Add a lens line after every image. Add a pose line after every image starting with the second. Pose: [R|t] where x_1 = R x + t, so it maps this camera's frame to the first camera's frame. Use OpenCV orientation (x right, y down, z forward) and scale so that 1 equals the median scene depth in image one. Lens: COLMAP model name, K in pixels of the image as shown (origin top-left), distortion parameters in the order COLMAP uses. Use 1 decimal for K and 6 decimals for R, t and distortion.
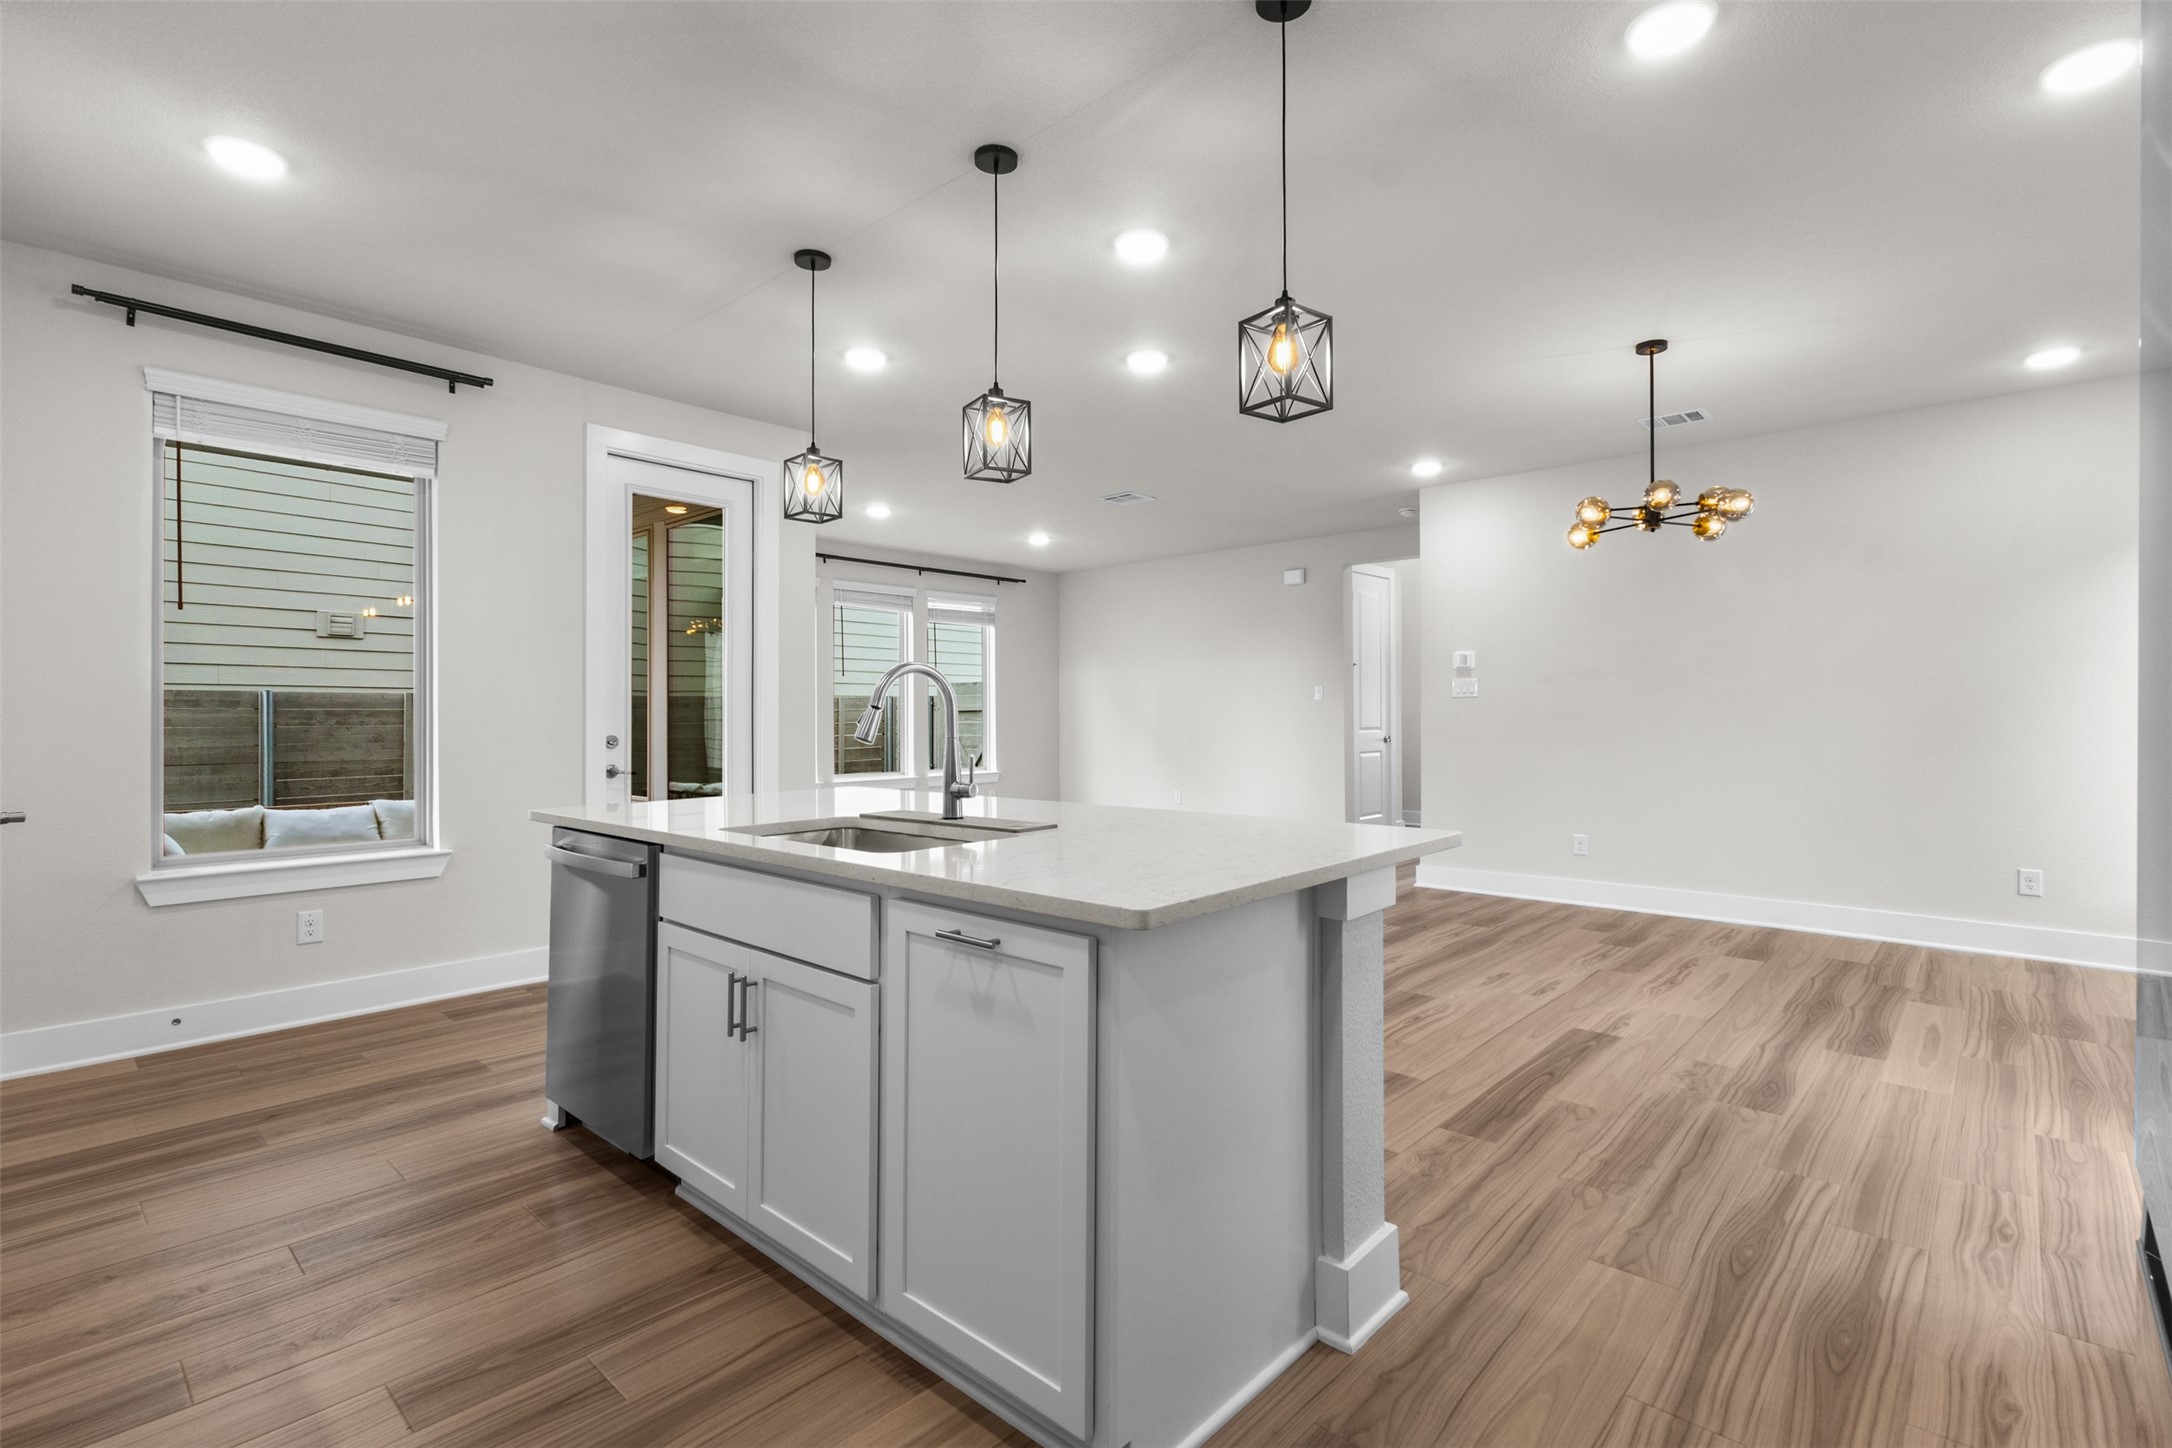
lens RADIAL K [[1002.2, 0, 1075.4], [0, 1002.2, 719.6], [0, 0, 1]] dist [0.001998, -0.000648]
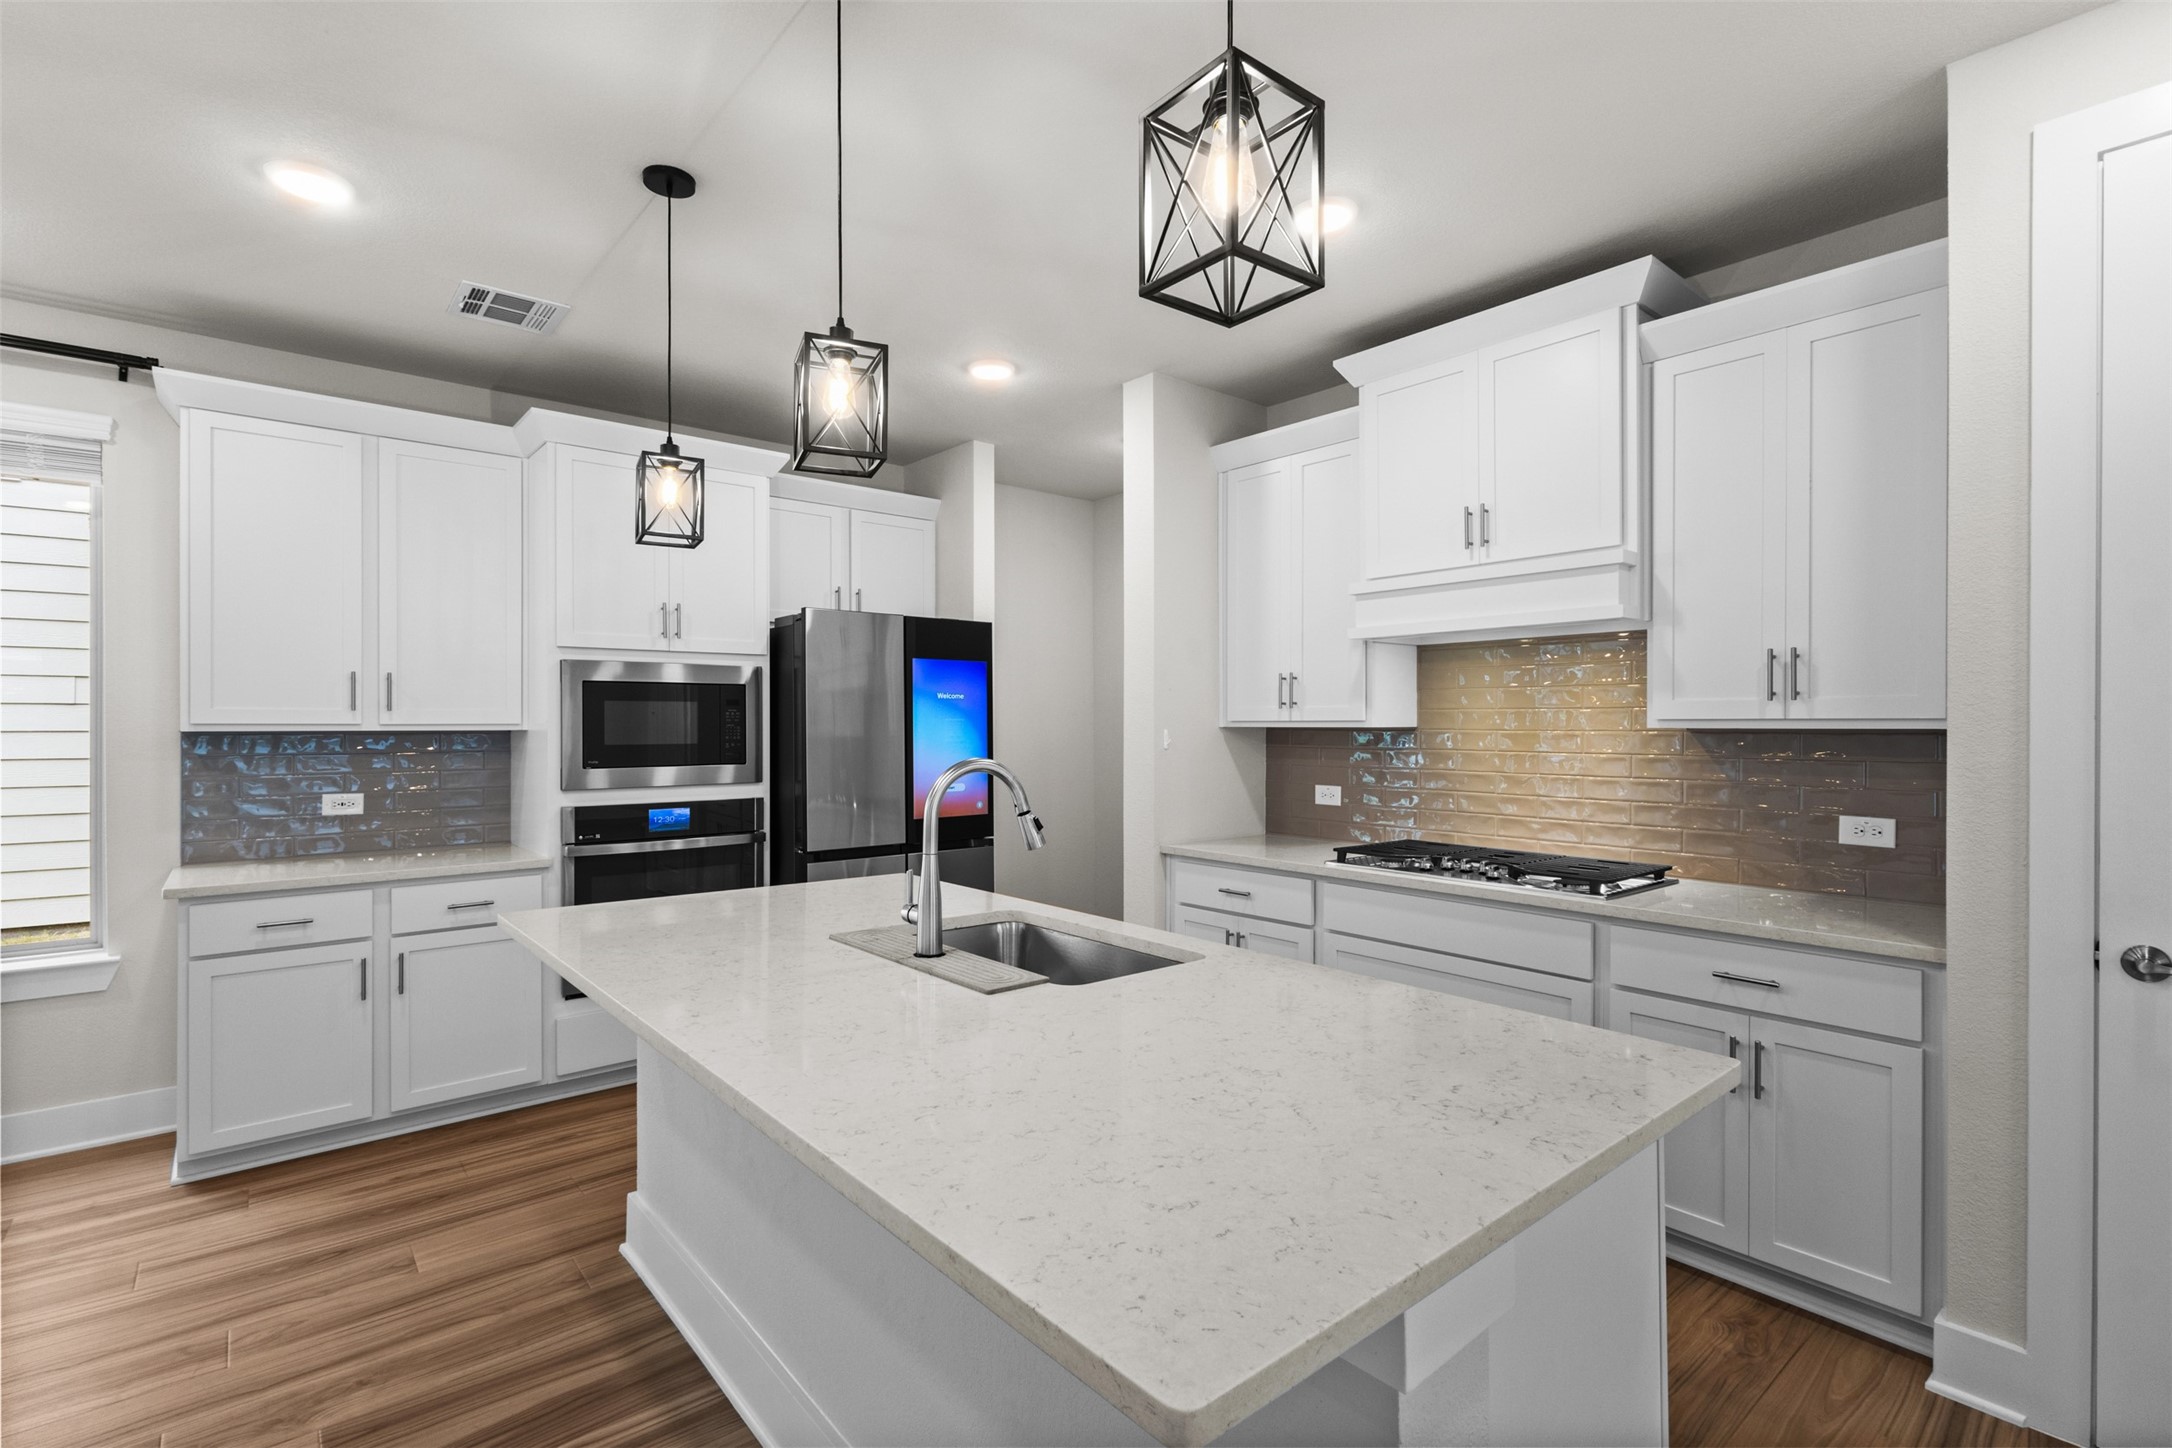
lens RADIAL K [[996.5, 0, 1078.0], [0, 996.5, 727.6], [0, 0, 1]] dist [0.001104, 0.000333]
pose [[-0.992089, 0.002907, 0.125503, -0.305745], [0.003480, 0.999985, 0.004346, -0.075769], [-0.125488, 0.004749, -0.992084, 1.594451]]
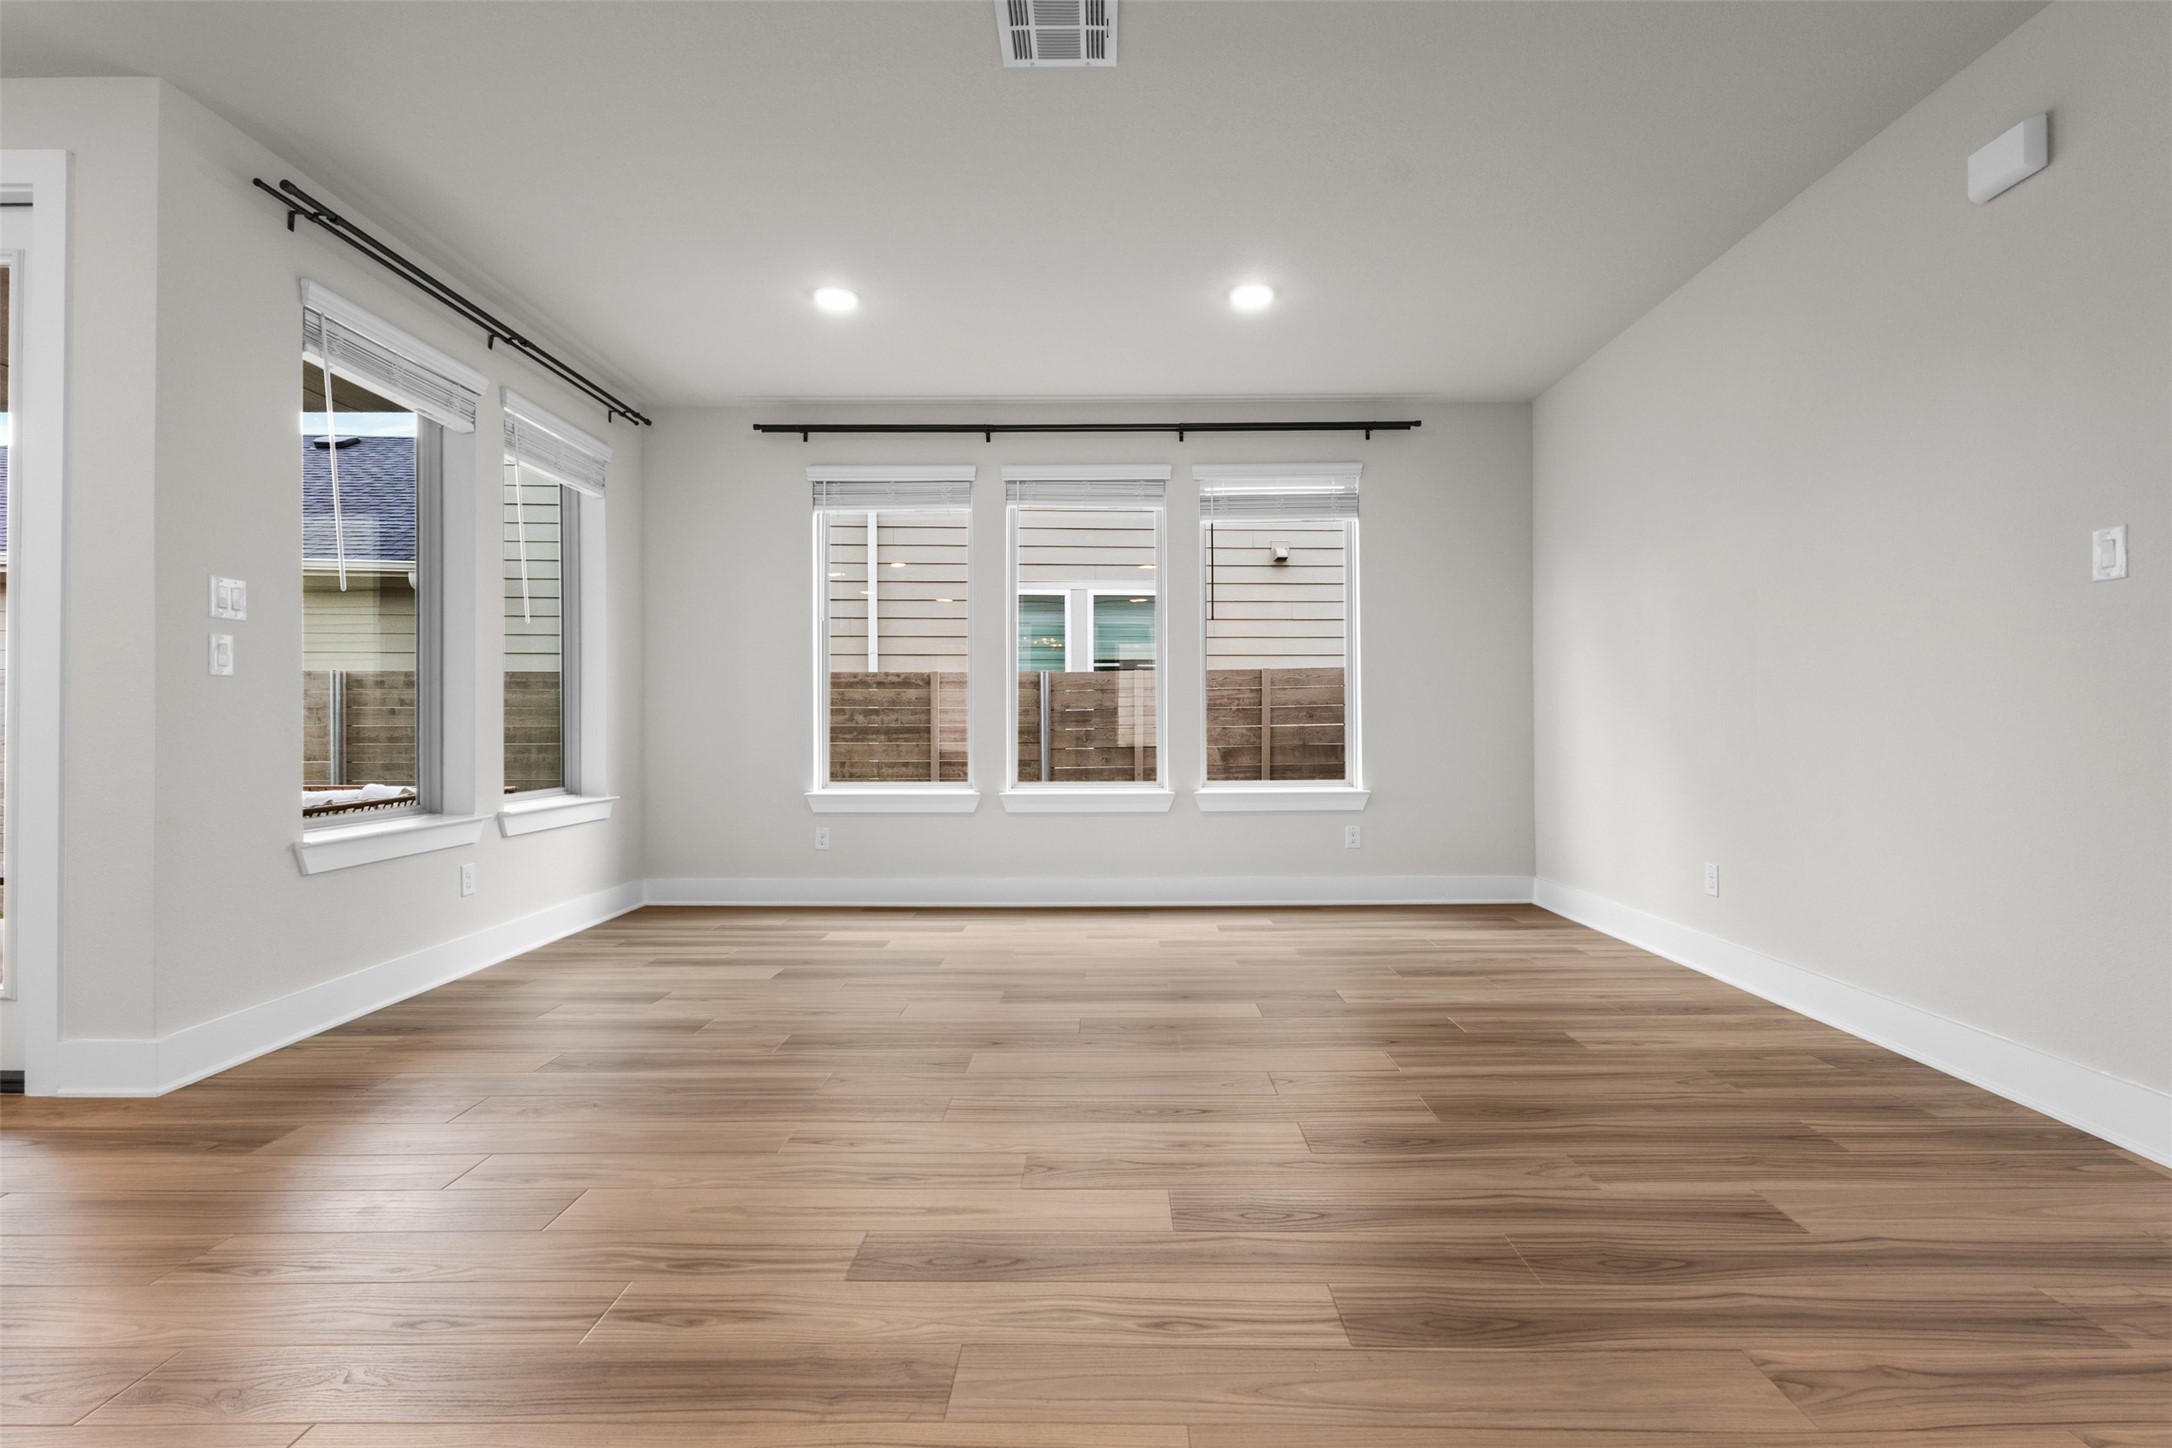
lens RADIAL K [[1012.8, 0, 1111.0], [0, 1012.8, 712.7], [0, 0, 1]] dist [-0.000549, 0.000393]
pose [[0.678511, -0.006597, -0.734560, 0.823165], [-0.002161, 0.999937, -0.010976, 0.061610], [0.734587, 0.009035, 0.678455, 1.985461]]
